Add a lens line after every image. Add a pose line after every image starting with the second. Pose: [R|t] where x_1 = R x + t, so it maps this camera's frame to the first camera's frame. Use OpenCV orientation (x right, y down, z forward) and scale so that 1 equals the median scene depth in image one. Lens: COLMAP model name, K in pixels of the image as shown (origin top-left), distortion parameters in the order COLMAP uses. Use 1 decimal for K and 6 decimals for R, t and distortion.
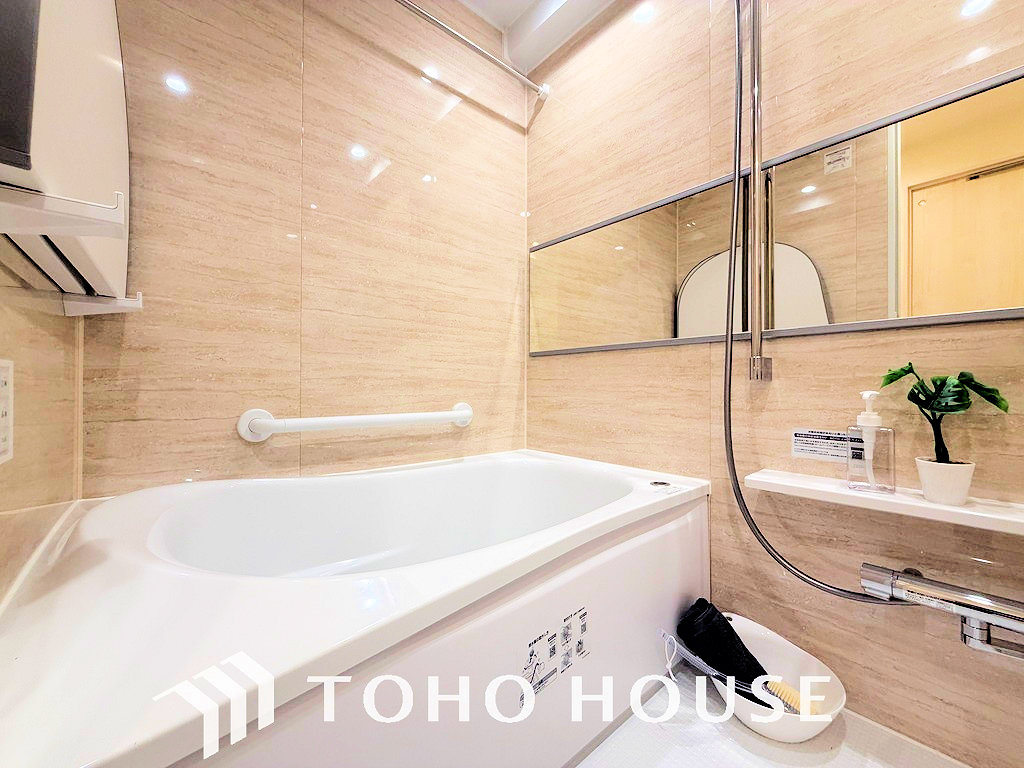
lens RADIAL K [[410.7, 0, 512.0], [0, 410.7, 384.0], [0, 0, 1]] dist [0.000549, 0.000141]
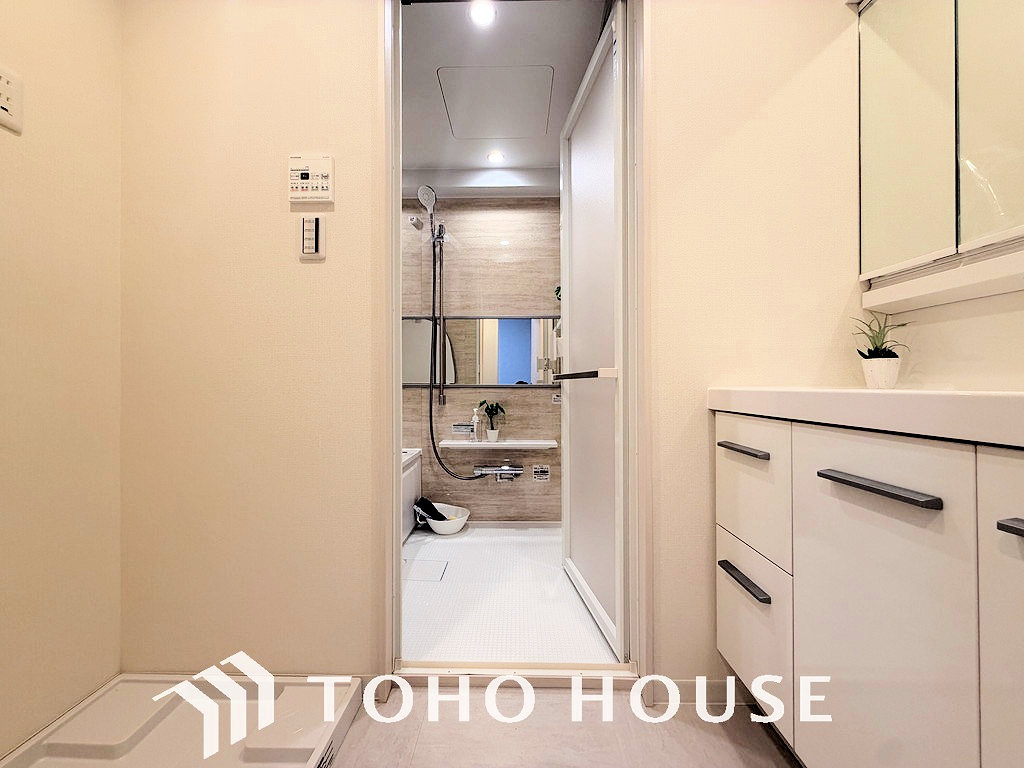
lens RADIAL K [[410.7, 0, 512.0], [0, 410.7, 384.0], [0, 0, 1]] dist [0.000549, 0.000141]
pose [[0.663669, 0.006779, 0.747996, -1.073952], [-0.003784, 0.999977, -0.005706, -0.132014], [-0.748017, 0.000957, 0.663679, -1.064240]]
